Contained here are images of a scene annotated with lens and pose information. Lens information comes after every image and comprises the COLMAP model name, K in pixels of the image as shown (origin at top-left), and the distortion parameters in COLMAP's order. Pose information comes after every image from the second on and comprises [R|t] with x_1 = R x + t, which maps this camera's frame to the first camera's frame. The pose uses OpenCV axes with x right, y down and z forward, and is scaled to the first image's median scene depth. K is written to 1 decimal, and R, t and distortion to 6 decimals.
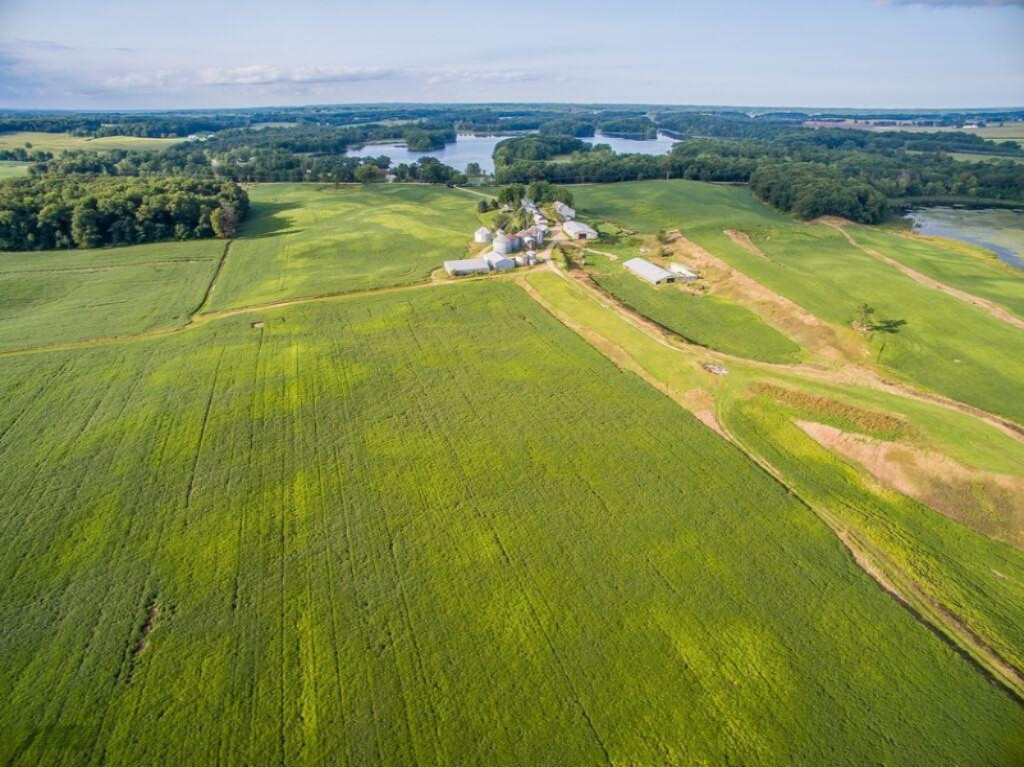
lens RADIAL K [[600.7, 0, 512.0], [0, 600.7, 383.5], [0, 0, 1]] dist [-0.125079, 0.090322]
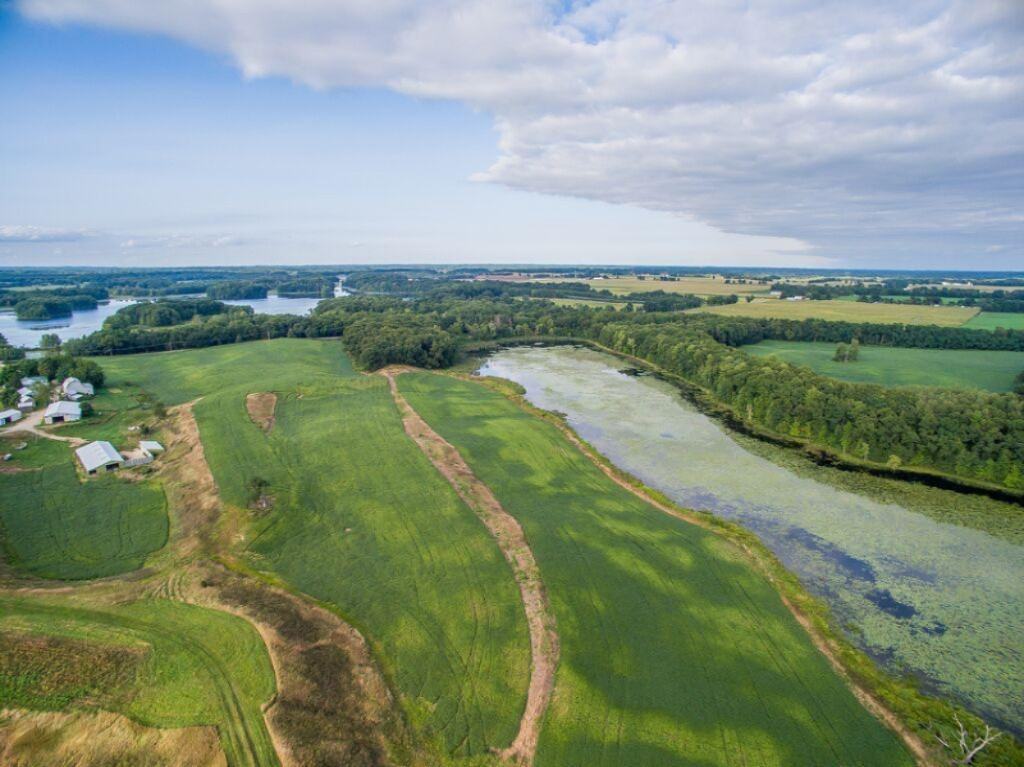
lens RADIAL K [[600.7, 0, 512.0], [0, 600.7, 383.5], [0, 0, 1]] dist [-0.125079, 0.090322]
pose [[0.901423, -0.083279, 0.424855, 0.206947], [0.185221, 0.961166, -0.204581, -0.007632], [-0.391319, 0.263106, 0.881842, 0.016452]]
